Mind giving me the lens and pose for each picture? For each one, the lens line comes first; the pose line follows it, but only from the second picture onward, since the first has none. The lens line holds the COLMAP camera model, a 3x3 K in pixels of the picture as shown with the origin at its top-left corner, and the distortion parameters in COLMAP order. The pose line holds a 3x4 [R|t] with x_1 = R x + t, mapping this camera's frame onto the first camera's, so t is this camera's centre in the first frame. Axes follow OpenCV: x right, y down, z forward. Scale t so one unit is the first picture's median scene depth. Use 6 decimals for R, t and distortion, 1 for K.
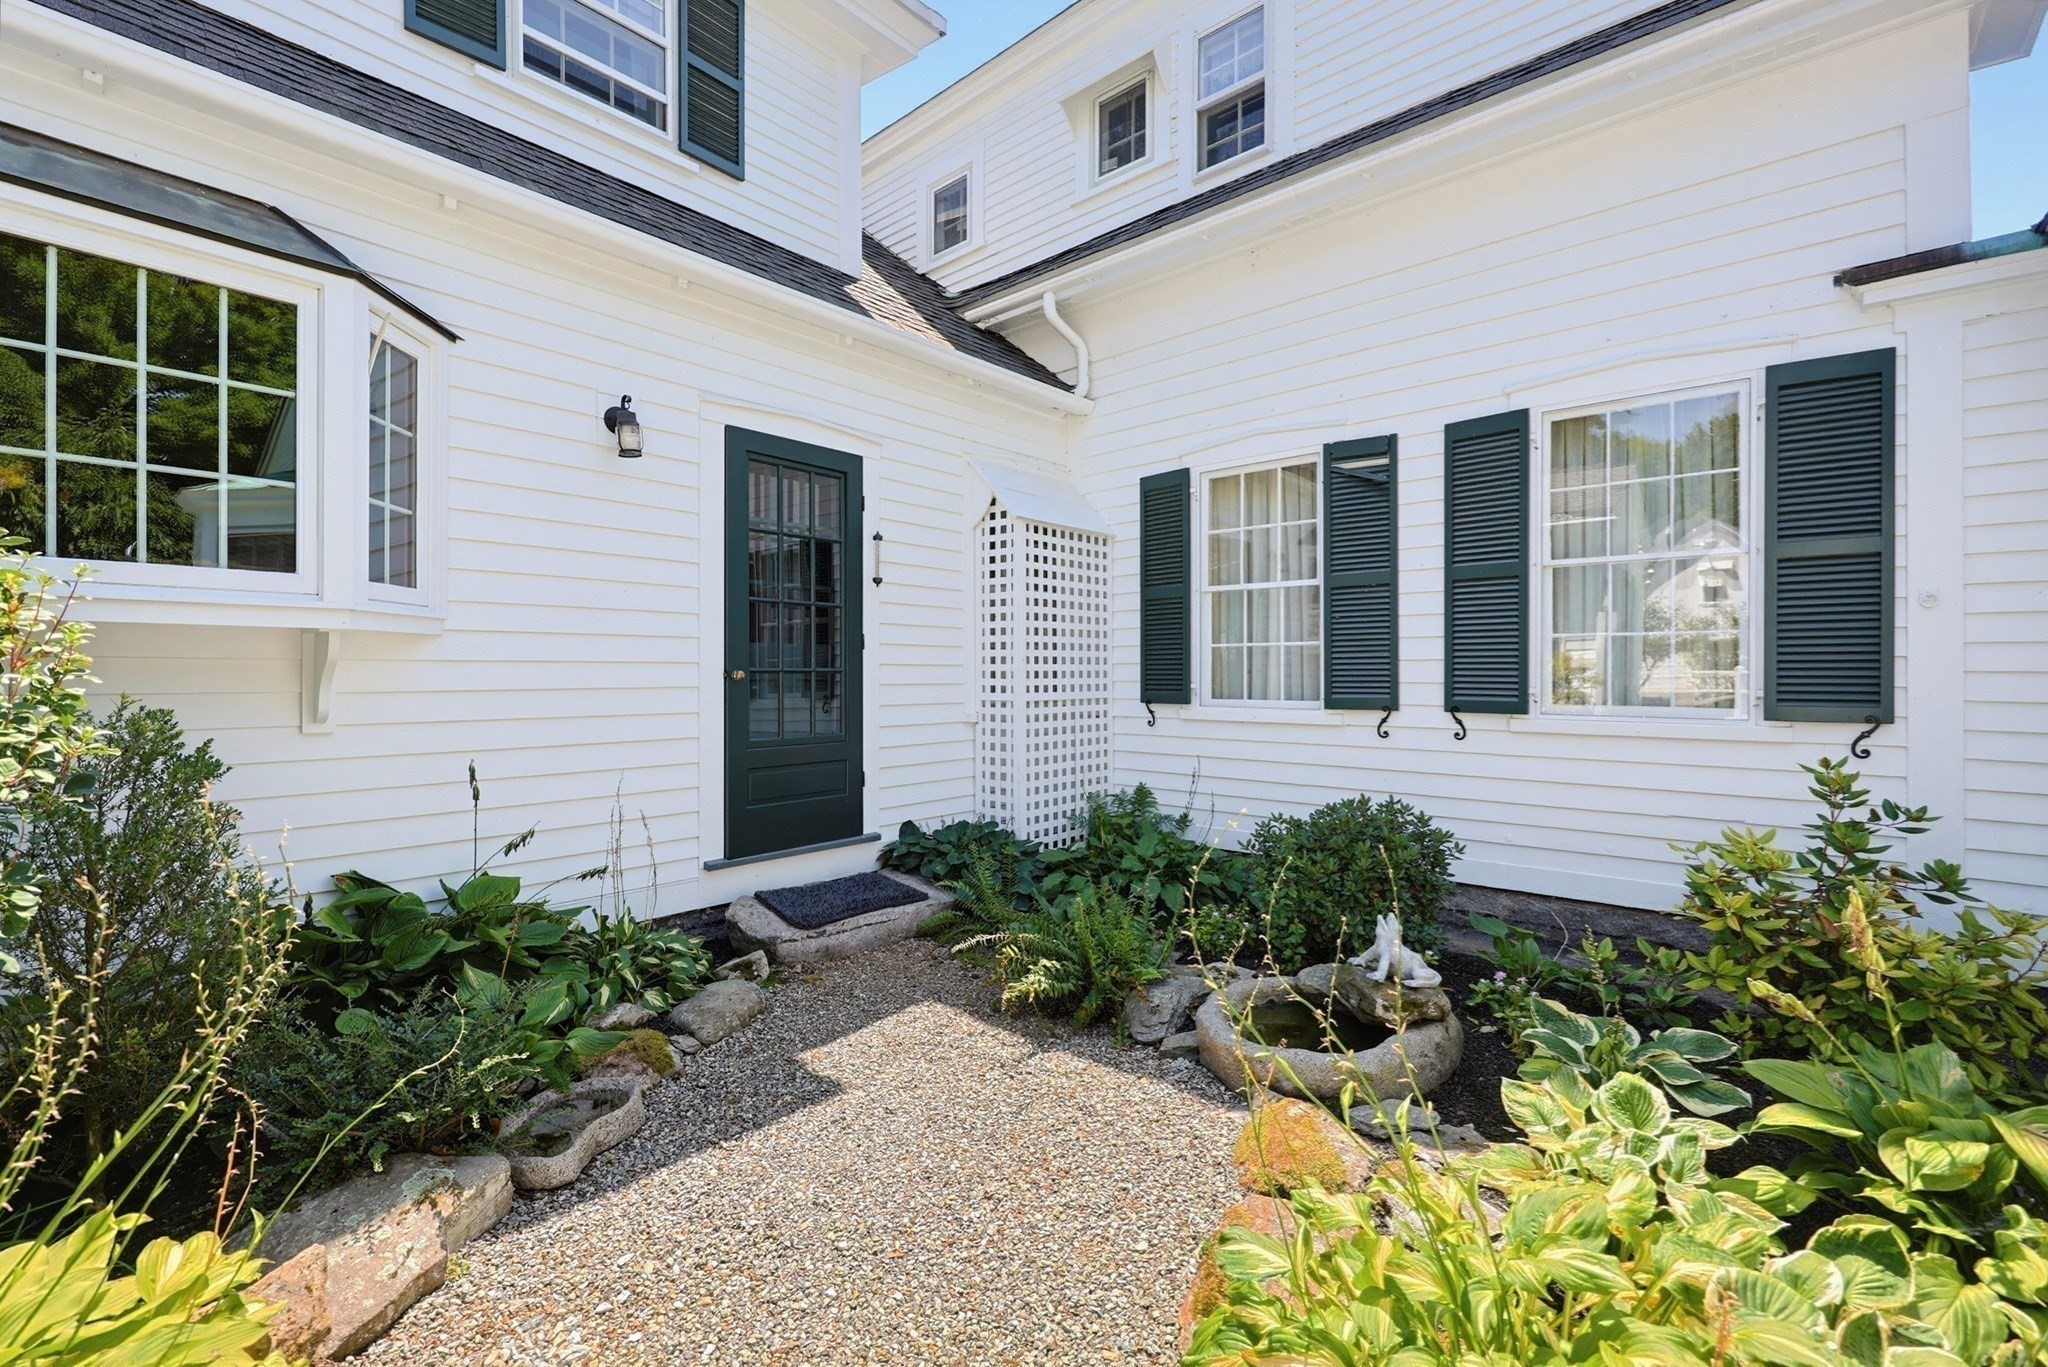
lens RADIAL K [[876.5, 0, 1028.8], [0, 876.5, 669.9], [0, 0, 1]] dist [0.002429, 0.000211]
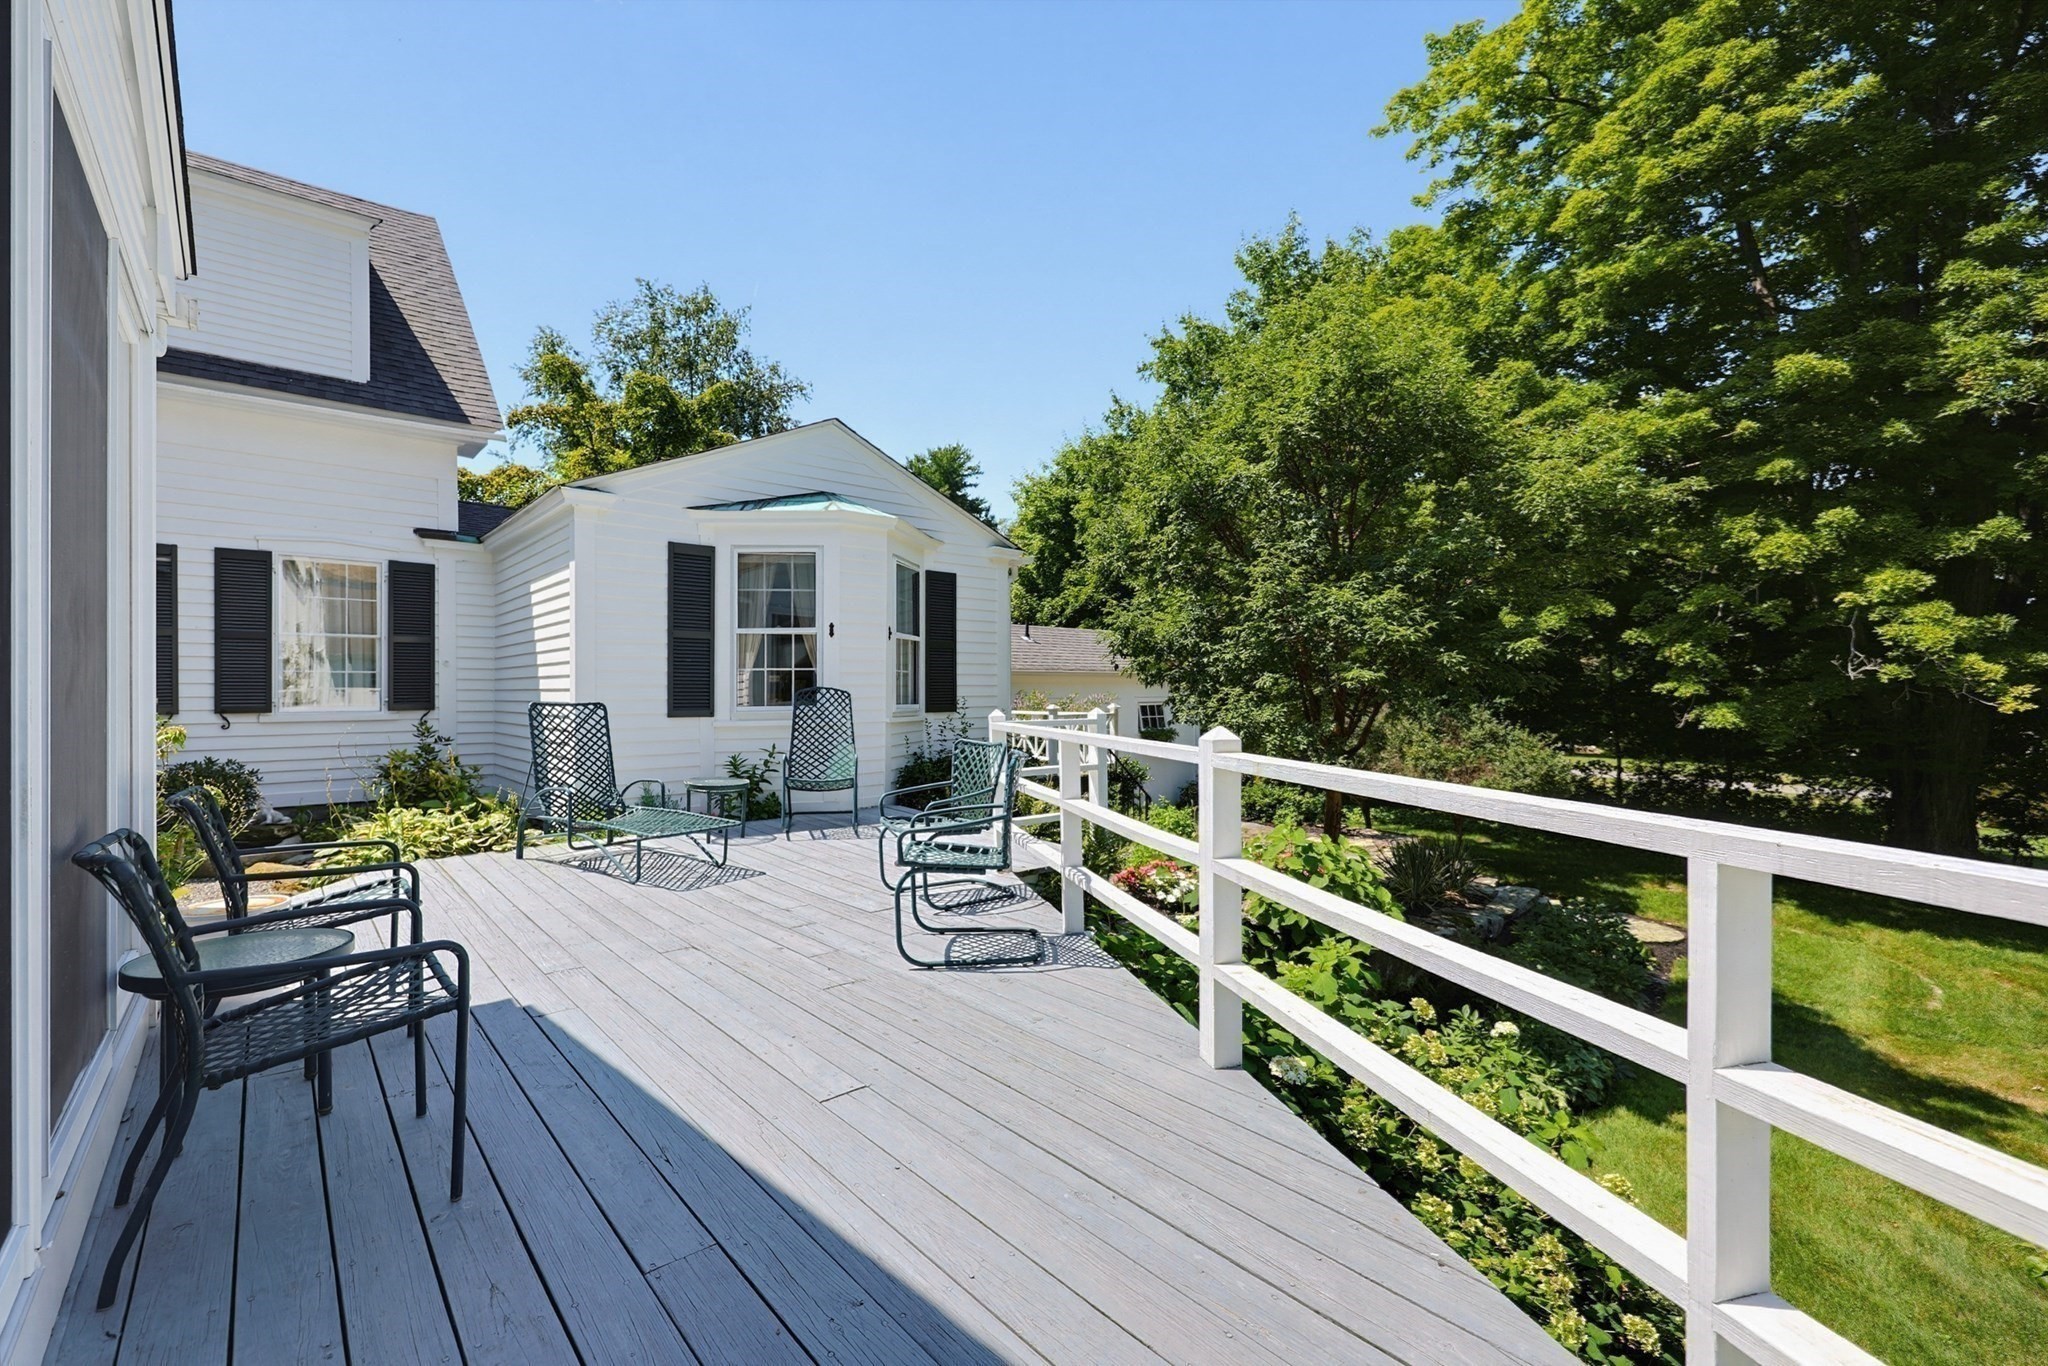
lens RADIAL K [[876.5, 0, 1028.5], [0, 876.5, 684.2], [0, 0, 1]] dist [0.002429, 0.000211]
pose [[0.125982, 0.004640, 0.992022, -1.300446], [0.000936, 0.999988, -0.004796, -0.000006], [-0.992032, 0.001533, 0.125977, -1.017221]]
